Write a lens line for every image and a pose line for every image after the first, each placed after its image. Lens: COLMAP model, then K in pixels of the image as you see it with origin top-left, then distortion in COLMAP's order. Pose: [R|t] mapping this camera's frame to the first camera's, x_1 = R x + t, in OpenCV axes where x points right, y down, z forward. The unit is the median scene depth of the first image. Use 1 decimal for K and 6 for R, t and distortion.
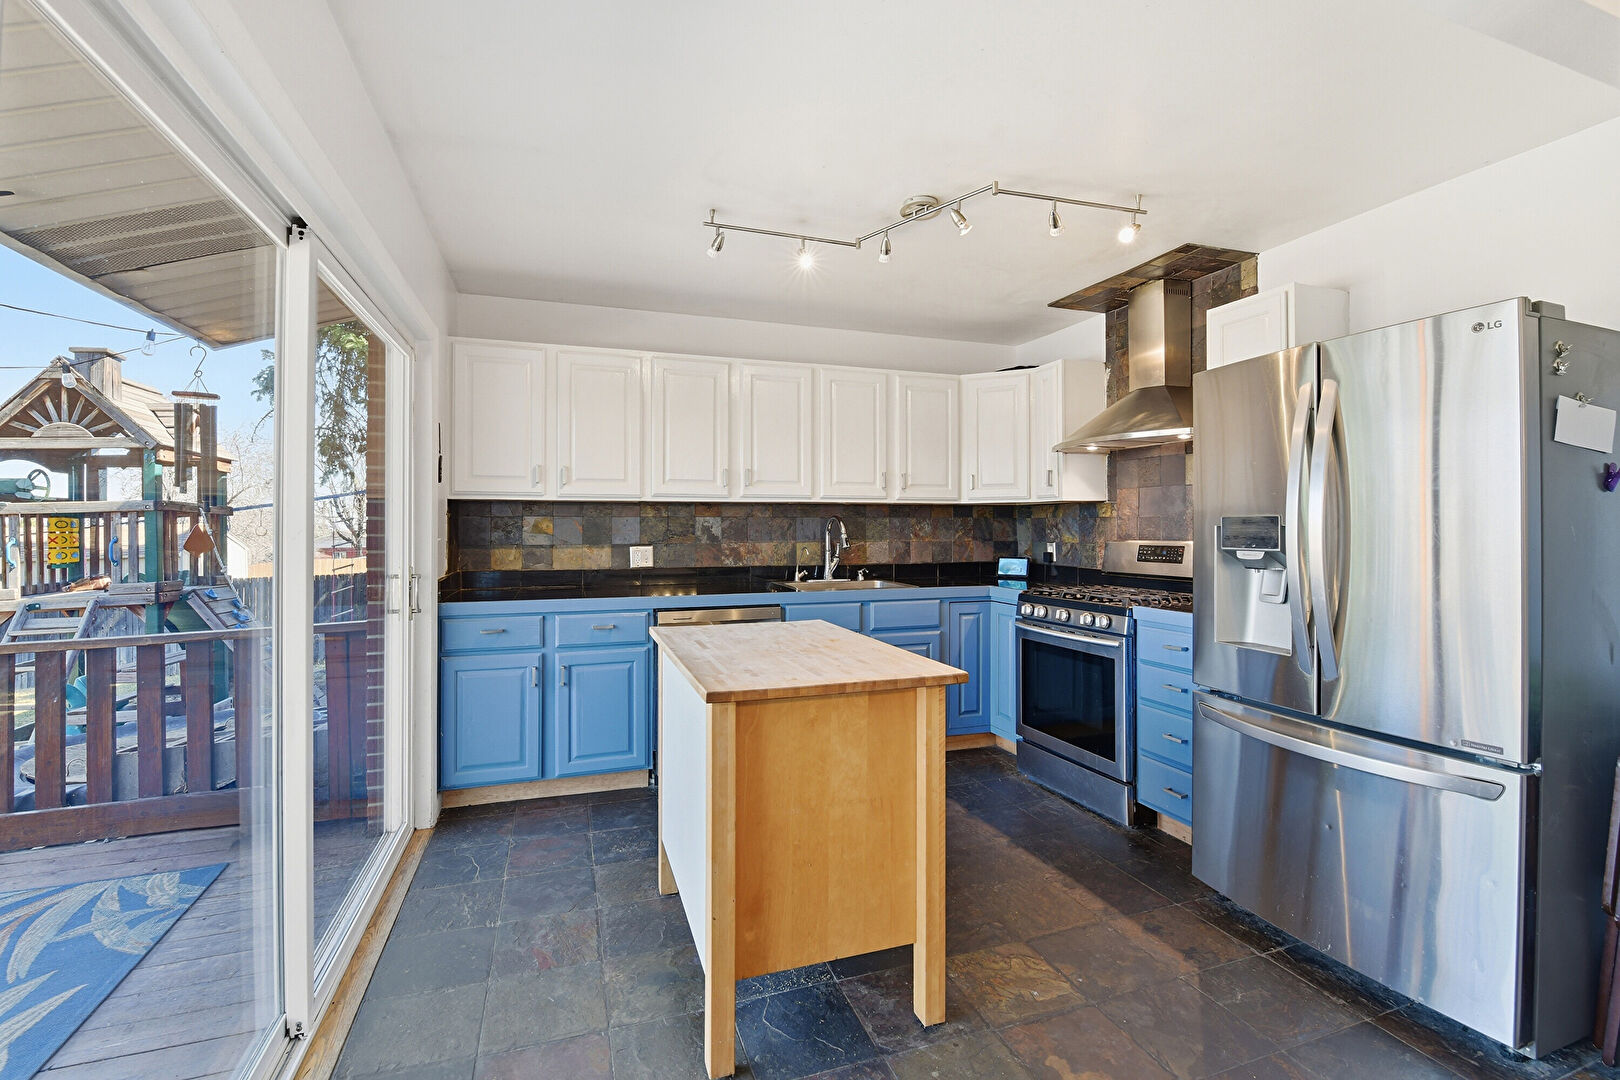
lens RADIAL K [[718.9, 0, 807.8], [0, 718.9, 535.4], [0, 0, 1]] dist [-0.013397, -0.001579]
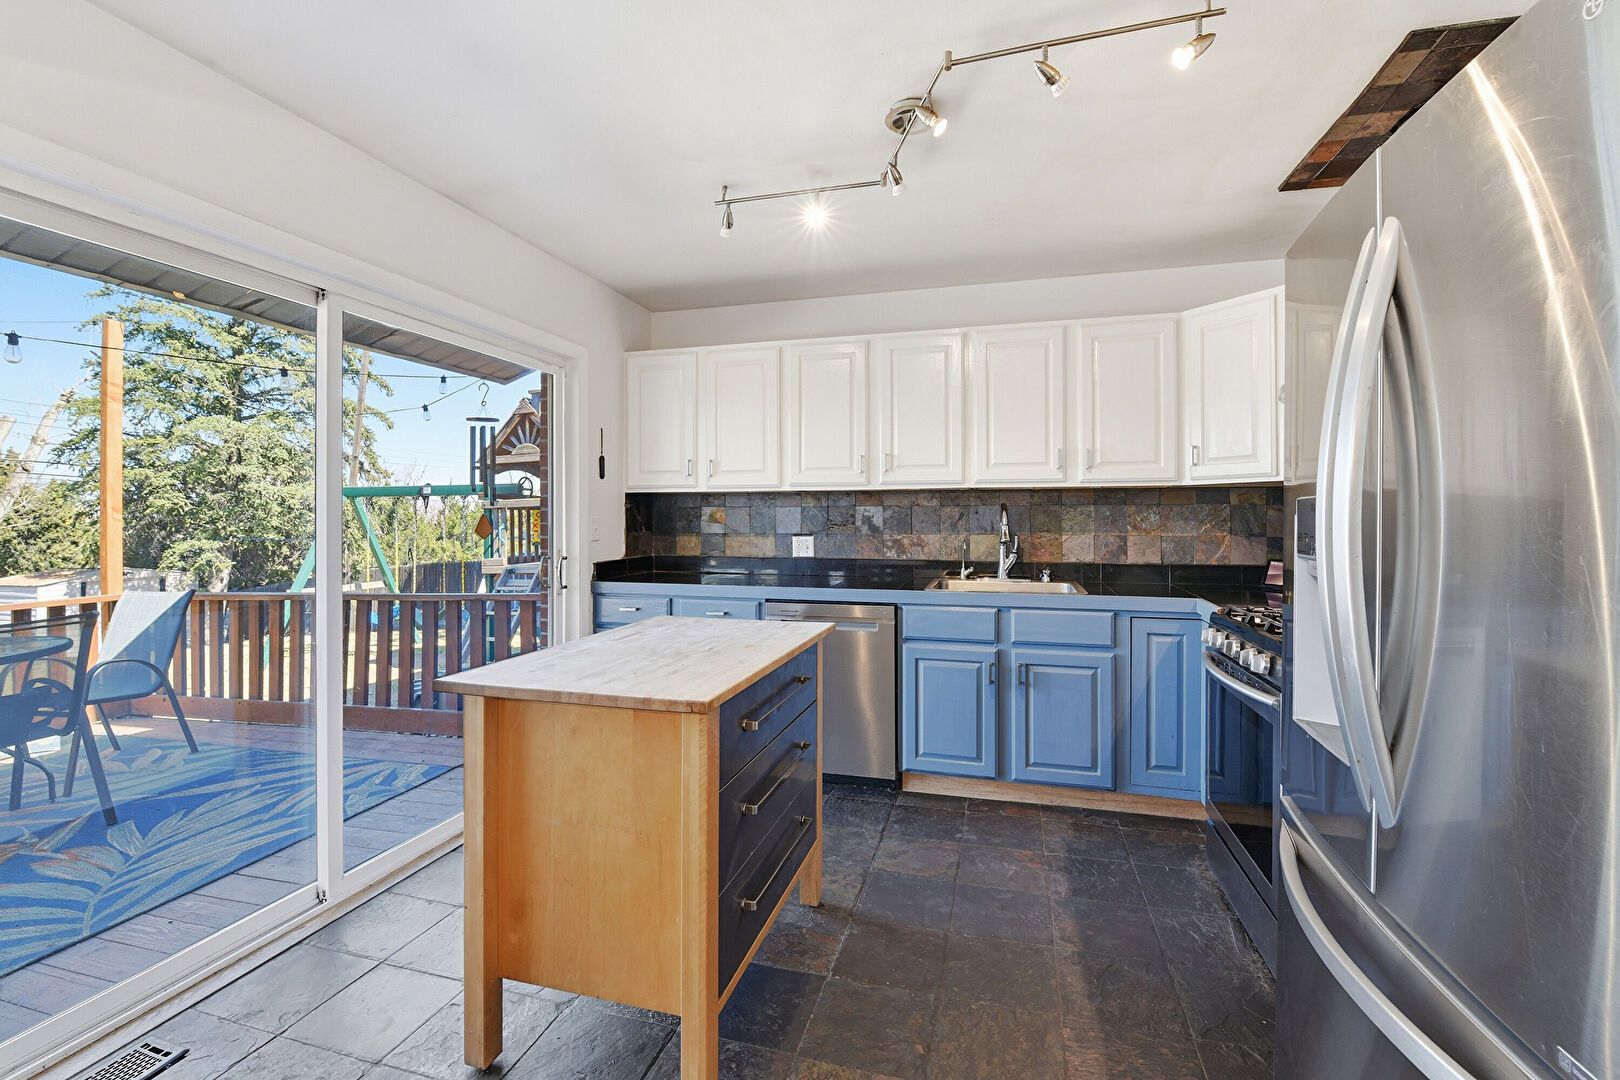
lens RADIAL K [[718.9, 0, 807.3], [0, 718.9, 525.2], [0, 0, 1]] dist [-0.013397, -0.001579]
pose [[0.819912, 0.007325, -0.572443, 0.338247], [-0.006717, 0.999972, 0.003174, -0.003112], [0.572450, 0.001243, 0.819939, 0.183364]]
